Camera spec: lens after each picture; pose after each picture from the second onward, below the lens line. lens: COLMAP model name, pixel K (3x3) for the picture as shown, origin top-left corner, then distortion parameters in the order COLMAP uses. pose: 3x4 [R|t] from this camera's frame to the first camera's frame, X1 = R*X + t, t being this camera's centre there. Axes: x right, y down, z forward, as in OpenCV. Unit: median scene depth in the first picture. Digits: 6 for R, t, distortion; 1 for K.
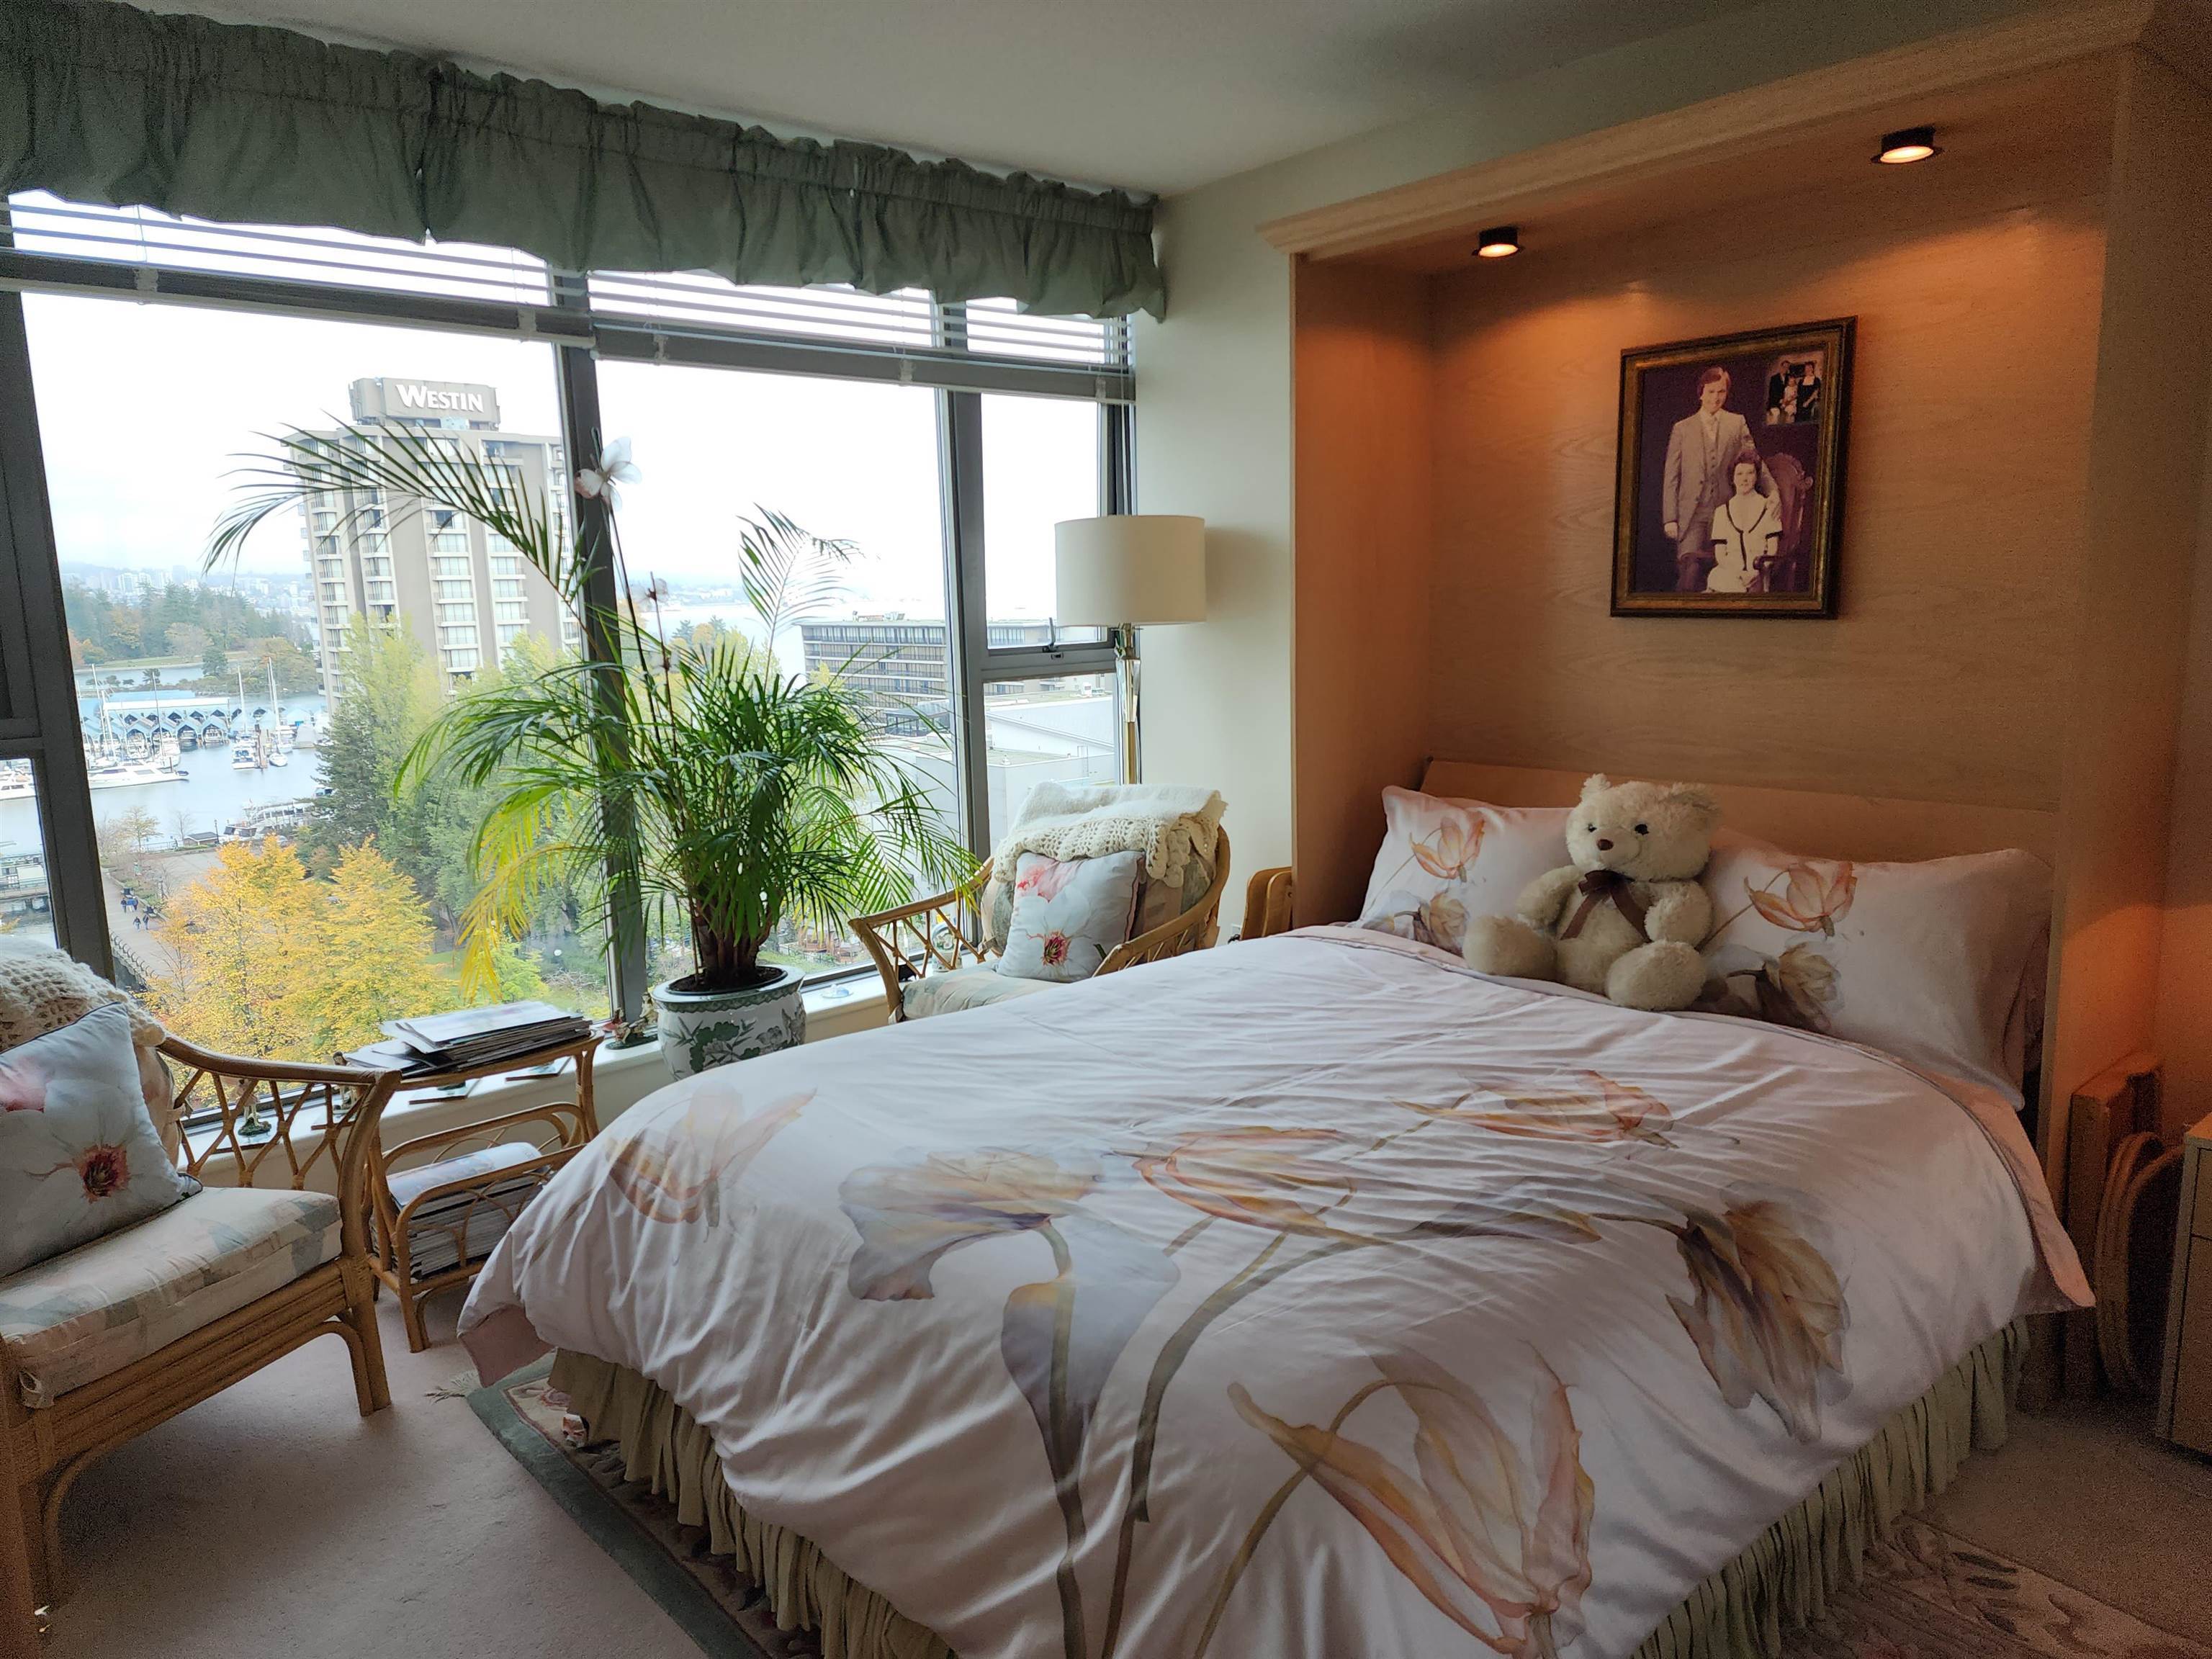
lens RADIAL K [[1473.7, 0, 1099.9], [0, 1473.7, 836.8], [0, 0, 1]] dist [0.084233, -0.075227]
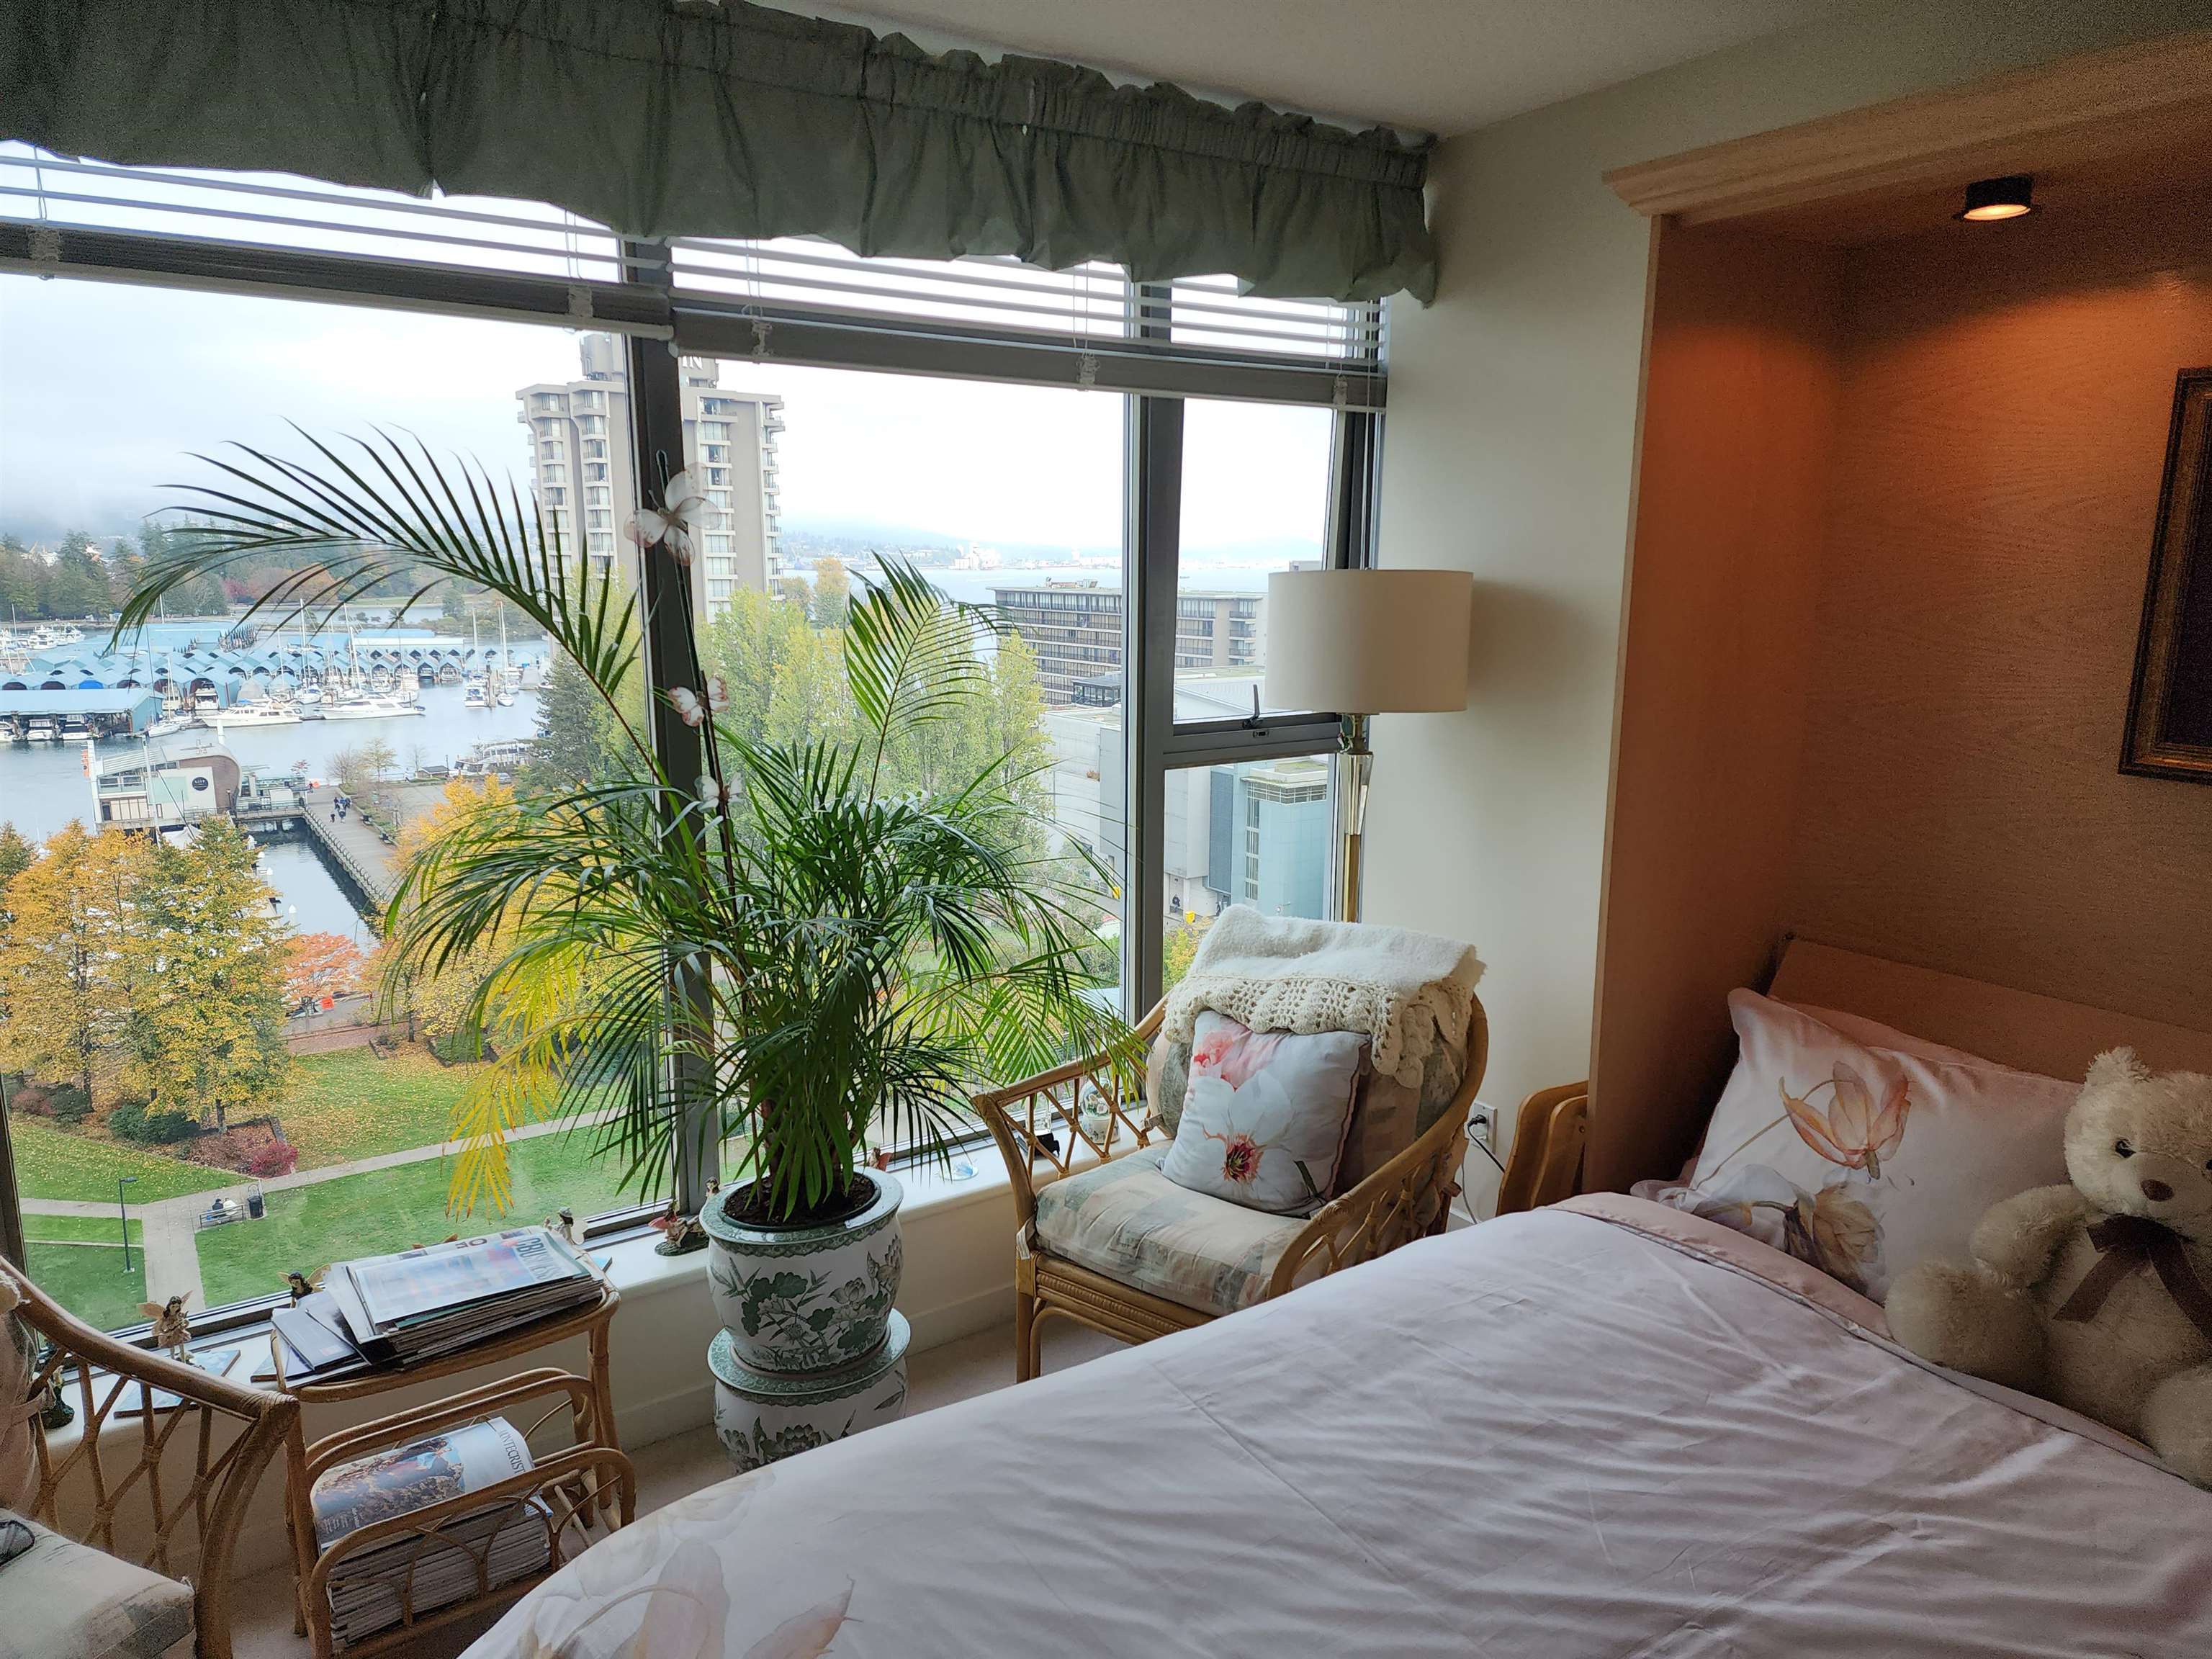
lens RADIAL K [[1473.7, 0, 1109.6], [0, 1473.7, 862.4], [0, 0, 1]] dist [0.084233, -0.075227]
pose [[0.991994, 0.056289, -0.113046, -0.021334], [-0.052096, 0.997852, 0.039707, -0.103973], [0.115039, -0.033500, 0.992796, 0.265498]]
